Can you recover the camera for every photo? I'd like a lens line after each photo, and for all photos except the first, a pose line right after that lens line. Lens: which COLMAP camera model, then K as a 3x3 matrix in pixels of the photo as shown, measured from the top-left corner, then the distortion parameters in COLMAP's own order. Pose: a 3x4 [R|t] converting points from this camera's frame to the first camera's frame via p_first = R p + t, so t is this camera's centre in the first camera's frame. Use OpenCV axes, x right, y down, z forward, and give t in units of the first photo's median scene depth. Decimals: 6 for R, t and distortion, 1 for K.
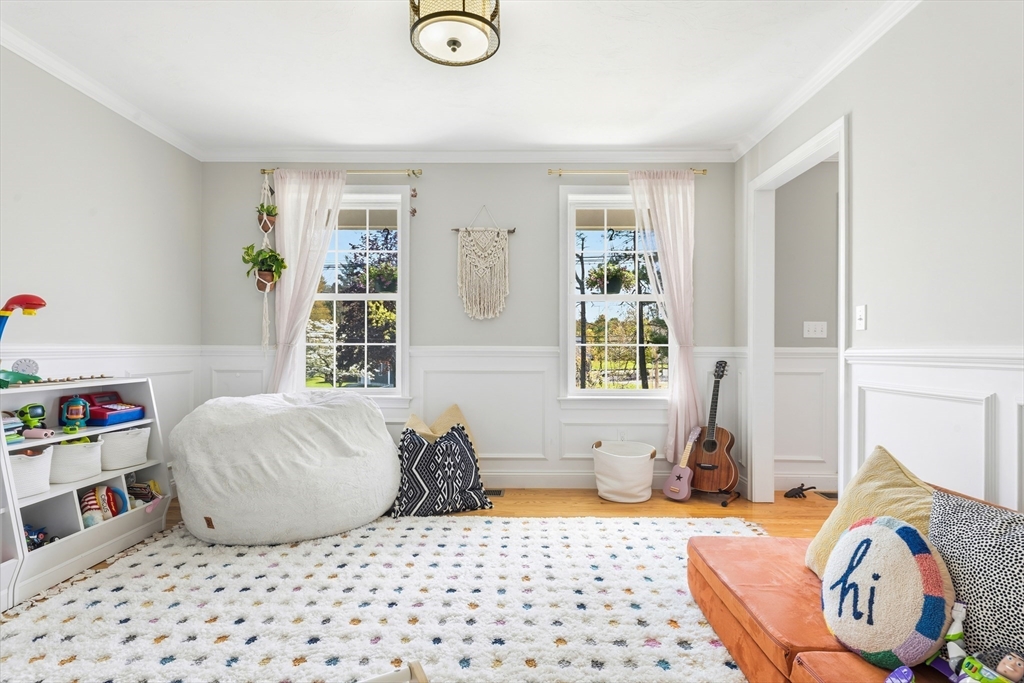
lens RADIAL K [[534.4, 0, 511.6], [0, 534.4, 344.6], [0, 0, 1]] dist [0.019666, -0.016117]
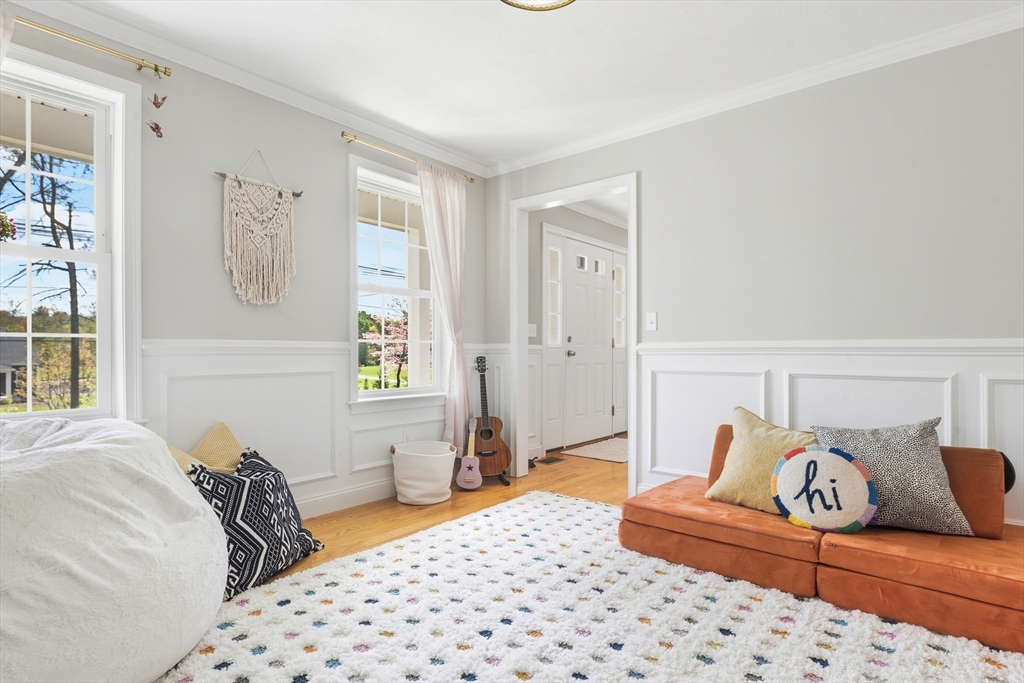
lens RADIAL K [[533.3, 0, 515.7], [0, 533.3, 349.9], [0, 0, 1]] dist [0.026467, -0.014822]
pose [[0.627452, -0.001431, 0.778654, -0.491483], [-0.002147, 0.999991, 0.003567, 0.014751], [-0.778652, -0.003910, 0.627444, 0.305349]]
